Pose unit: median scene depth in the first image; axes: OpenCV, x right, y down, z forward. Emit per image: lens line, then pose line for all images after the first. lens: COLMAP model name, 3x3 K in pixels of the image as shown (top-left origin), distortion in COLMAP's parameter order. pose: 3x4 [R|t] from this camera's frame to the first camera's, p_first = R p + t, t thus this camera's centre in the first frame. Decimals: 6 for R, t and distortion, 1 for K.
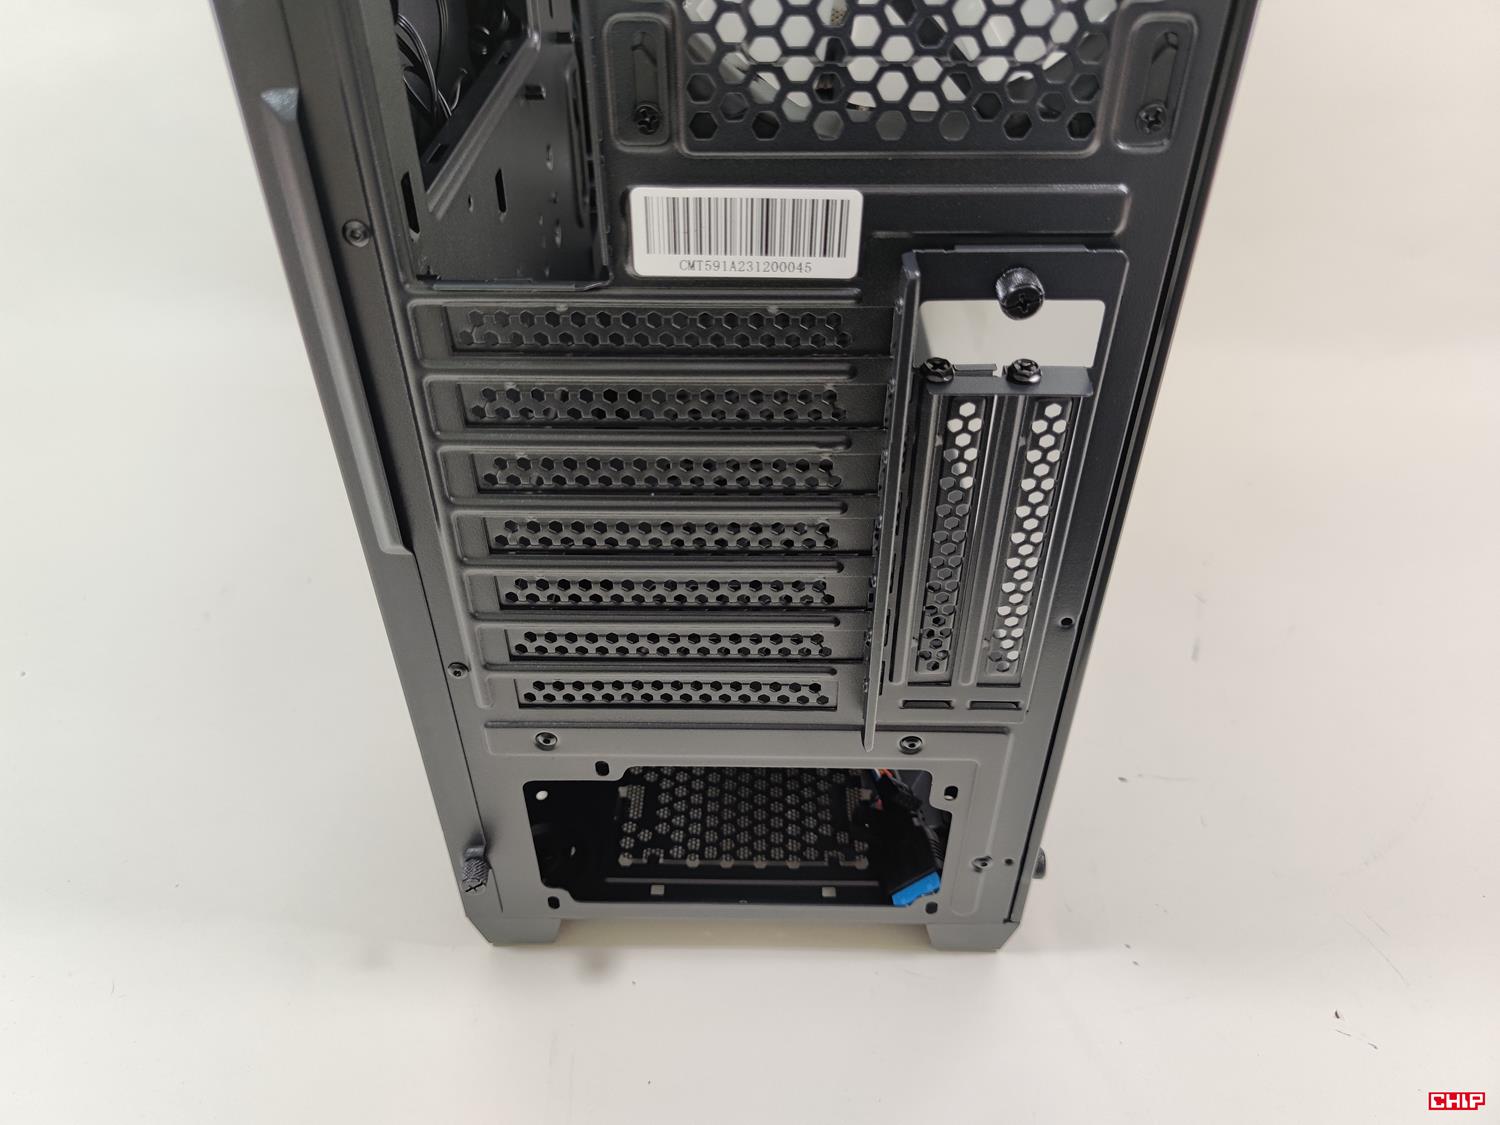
lens RADIAL K [[1112.0, 0, 755.8], [0, 1112.0, 573.2], [0, 0, 1]] dist [-0.005785, -0.053934]
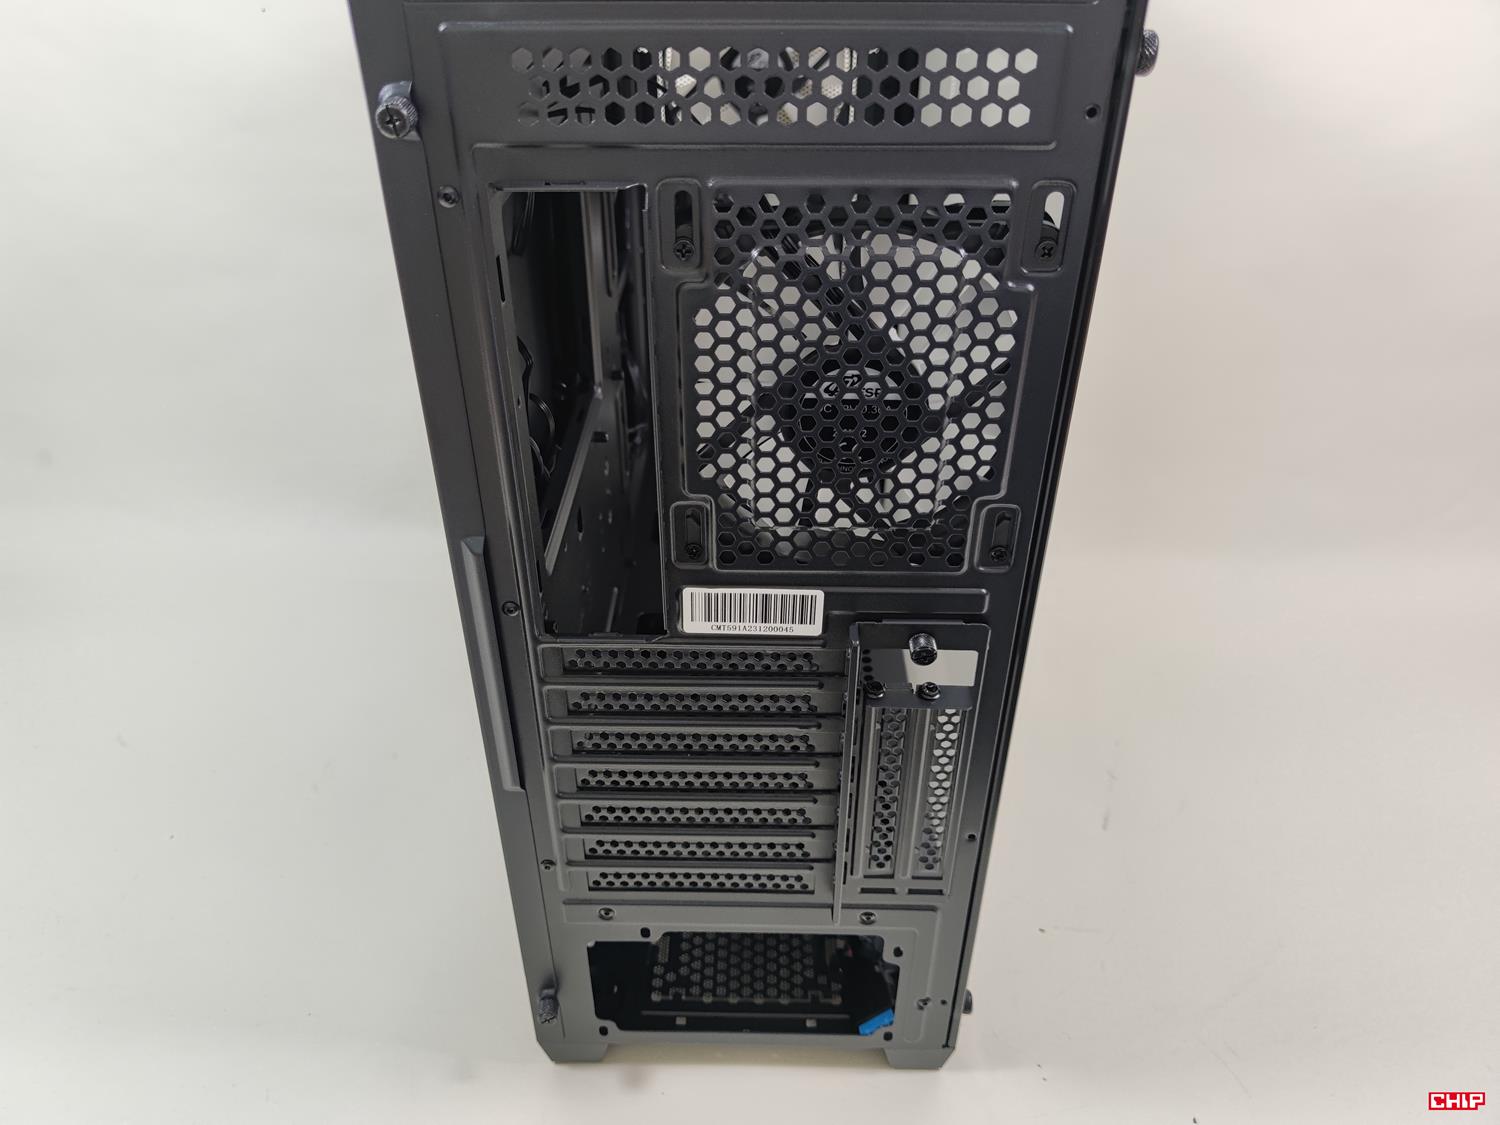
lens RADIAL K [[1112.0, 0, 743.0], [0, 1112.0, 556.3], [0, 0, 1]] dist [-0.005785, -0.053934]
pose [[0.999984, 0.001461, -0.005509, -0.010957], [-0.002001, 0.995059, -0.099262, -0.168110], [0.005337, 0.099271, 0.995046, -0.459846]]
